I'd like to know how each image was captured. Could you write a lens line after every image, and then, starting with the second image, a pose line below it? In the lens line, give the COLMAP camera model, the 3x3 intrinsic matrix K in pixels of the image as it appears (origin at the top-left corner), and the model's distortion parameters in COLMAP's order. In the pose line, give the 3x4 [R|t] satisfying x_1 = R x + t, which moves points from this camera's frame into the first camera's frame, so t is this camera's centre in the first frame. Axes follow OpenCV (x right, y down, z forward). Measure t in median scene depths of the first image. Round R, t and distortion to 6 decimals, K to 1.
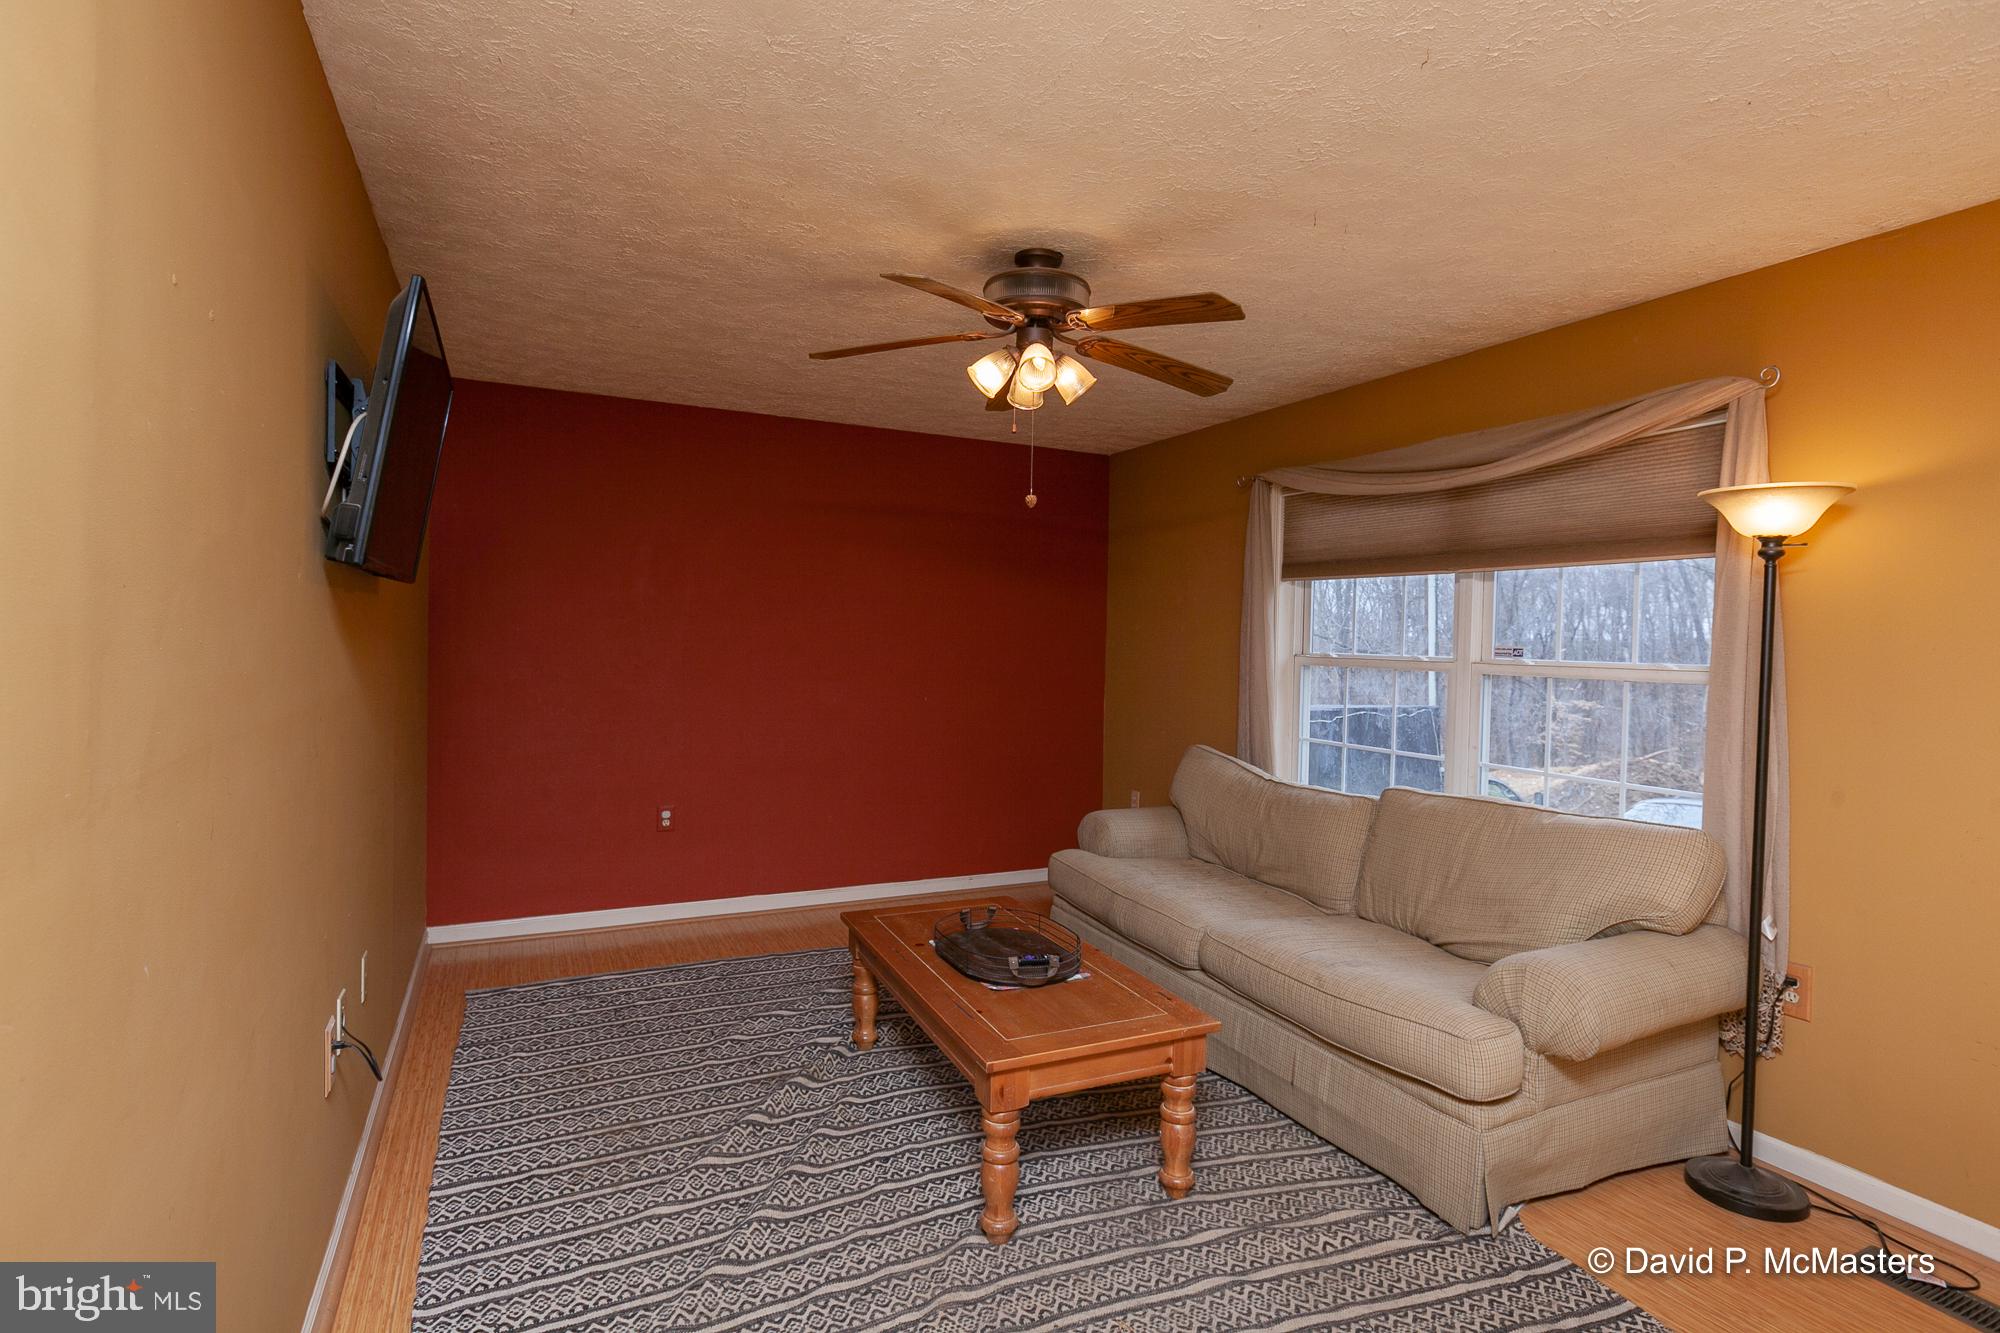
lens RADIAL K [[980.8, 0, 988.1], [0, 980.8, 664.9], [0, 0, 1]] dist [0.003323, -0.003119]
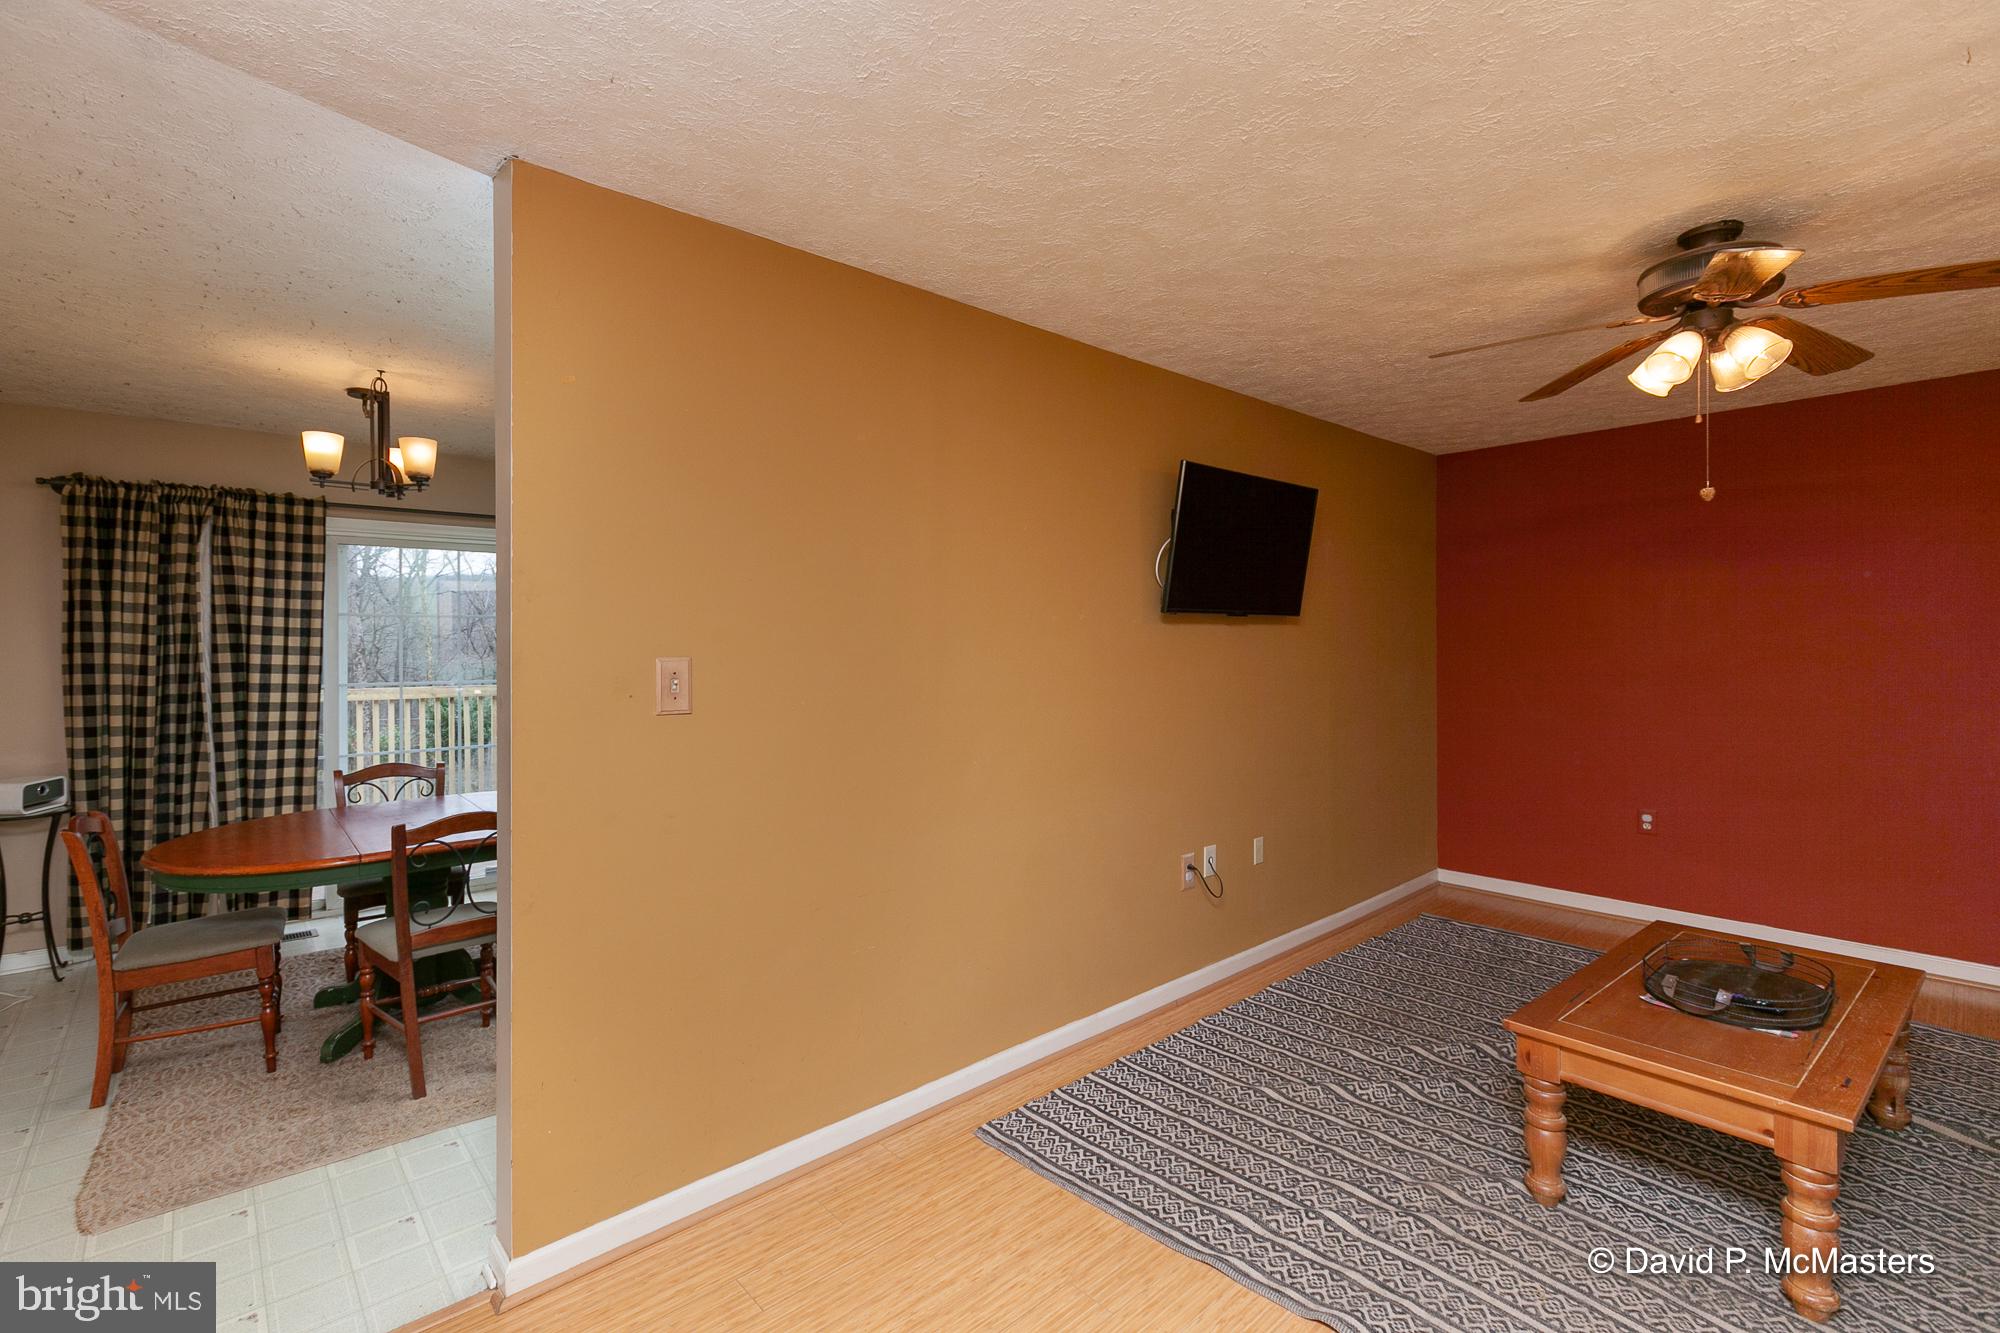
lens RADIAL K [[913.4, 0, 986.7], [0, 913.4, 653.0], [0, 0, 1]] dist [-0.000705, 0.000050]
pose [[0.266127, -0.010739, -0.963878, 0.707827], [-0.017528, 0.999719, -0.015978, 0.009999], [0.963779, 0.021147, 0.265863, 0.114960]]
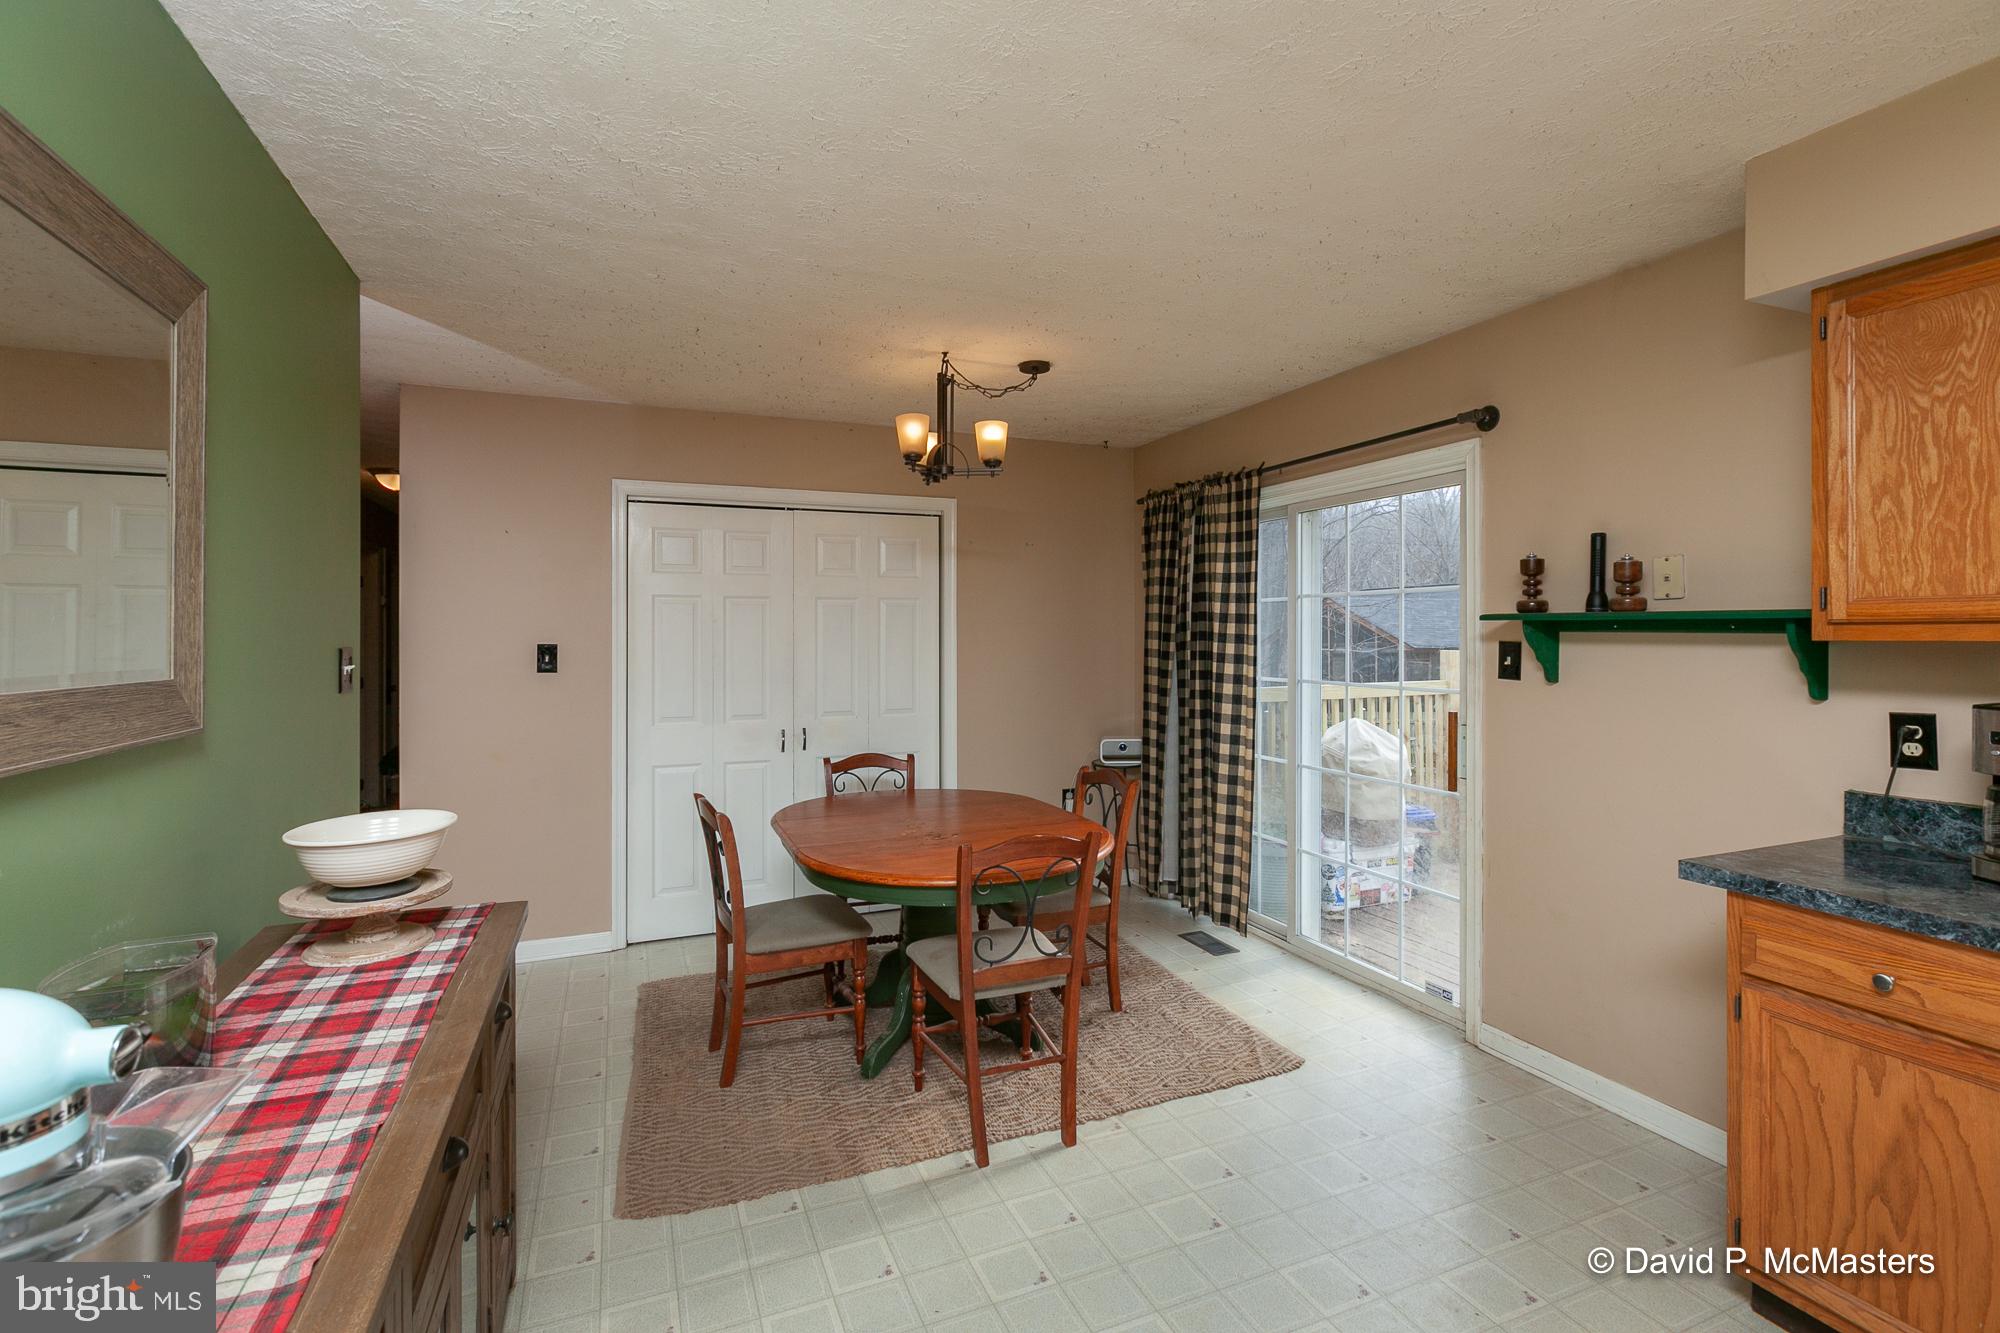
lens RADIAL K [[913.4, 0, 992.8], [0, 913.4, 632.0], [0, 0, 1]] dist [-0.000705, 0.000050]
pose [[-0.997661, -0.023575, 0.064160, -0.916244], [-0.022032, 0.999453, 0.024646, -0.038602], [-0.064705, 0.023175, -0.997635, 0.882979]]
